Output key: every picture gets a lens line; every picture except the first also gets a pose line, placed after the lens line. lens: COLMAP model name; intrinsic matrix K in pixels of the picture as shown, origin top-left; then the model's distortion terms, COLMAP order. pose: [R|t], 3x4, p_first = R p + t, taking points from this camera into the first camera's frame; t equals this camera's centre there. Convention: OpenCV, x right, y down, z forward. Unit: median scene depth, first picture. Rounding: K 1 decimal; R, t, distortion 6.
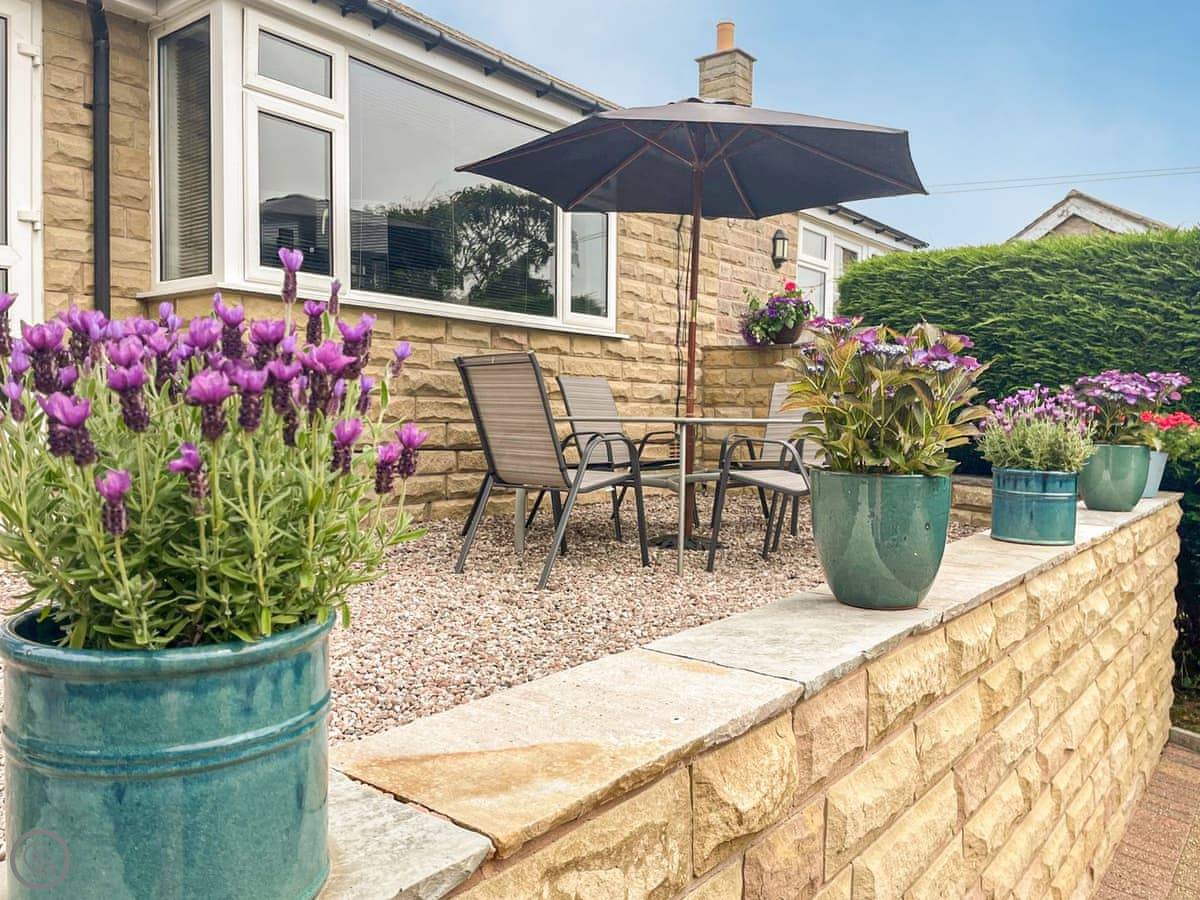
lens RADIAL K [[914.9, 0, 600.0], [0, 914.9, 450.0], [0, 0, 1]] dist [0.090885, -0.133076]
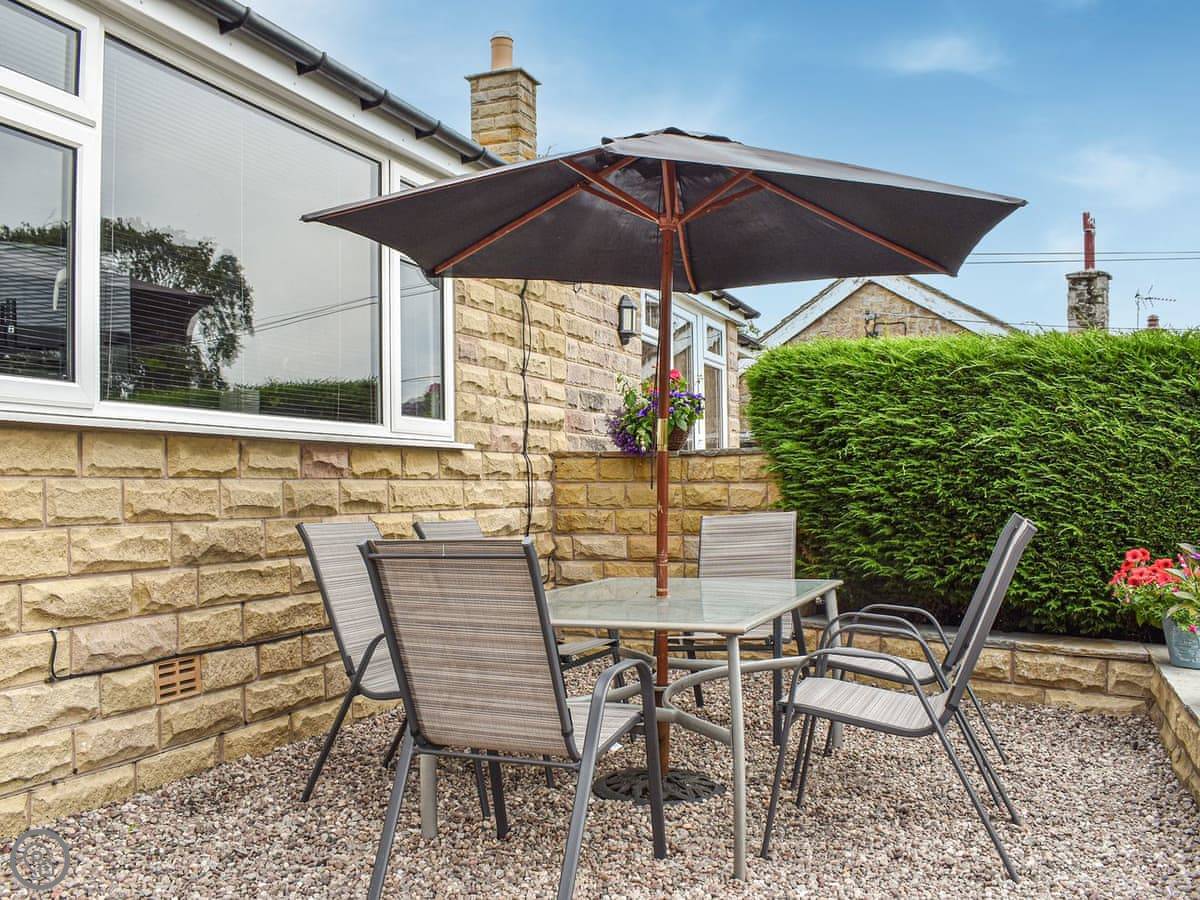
lens RADIAL K [[1100.9, 0, 599.6], [0, 1100.9, 473.9], [0, 0, 1]] dist [-0.094946, 0.003737]
pose [[0.957250, -0.020499, 0.288535, -0.142511], [0.035805, 0.998212, -0.047870, -0.071346], [-0.287038, 0.056155, 0.956272, 0.207883]]
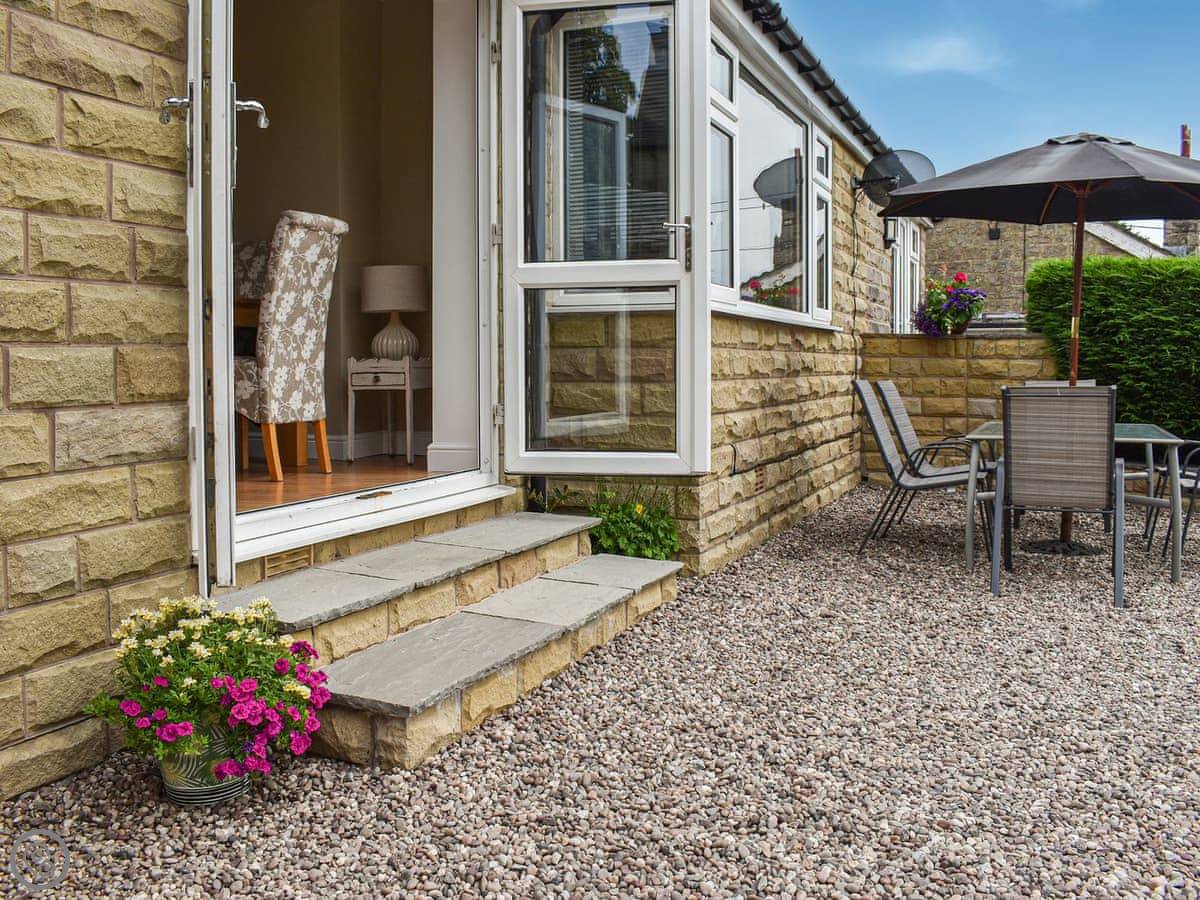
lens RADIAL K [[1081.3, 0, 599.7], [0, 1081.3, 405.7], [0, 0, 1]] dist [-0.099280, 0.002008]
pose [[0.964283, -0.020969, 0.264042, -0.616071], [0.020470, 0.999780, 0.004640, -0.065095], [-0.264081, 0.000931, 0.964500, -0.022810]]
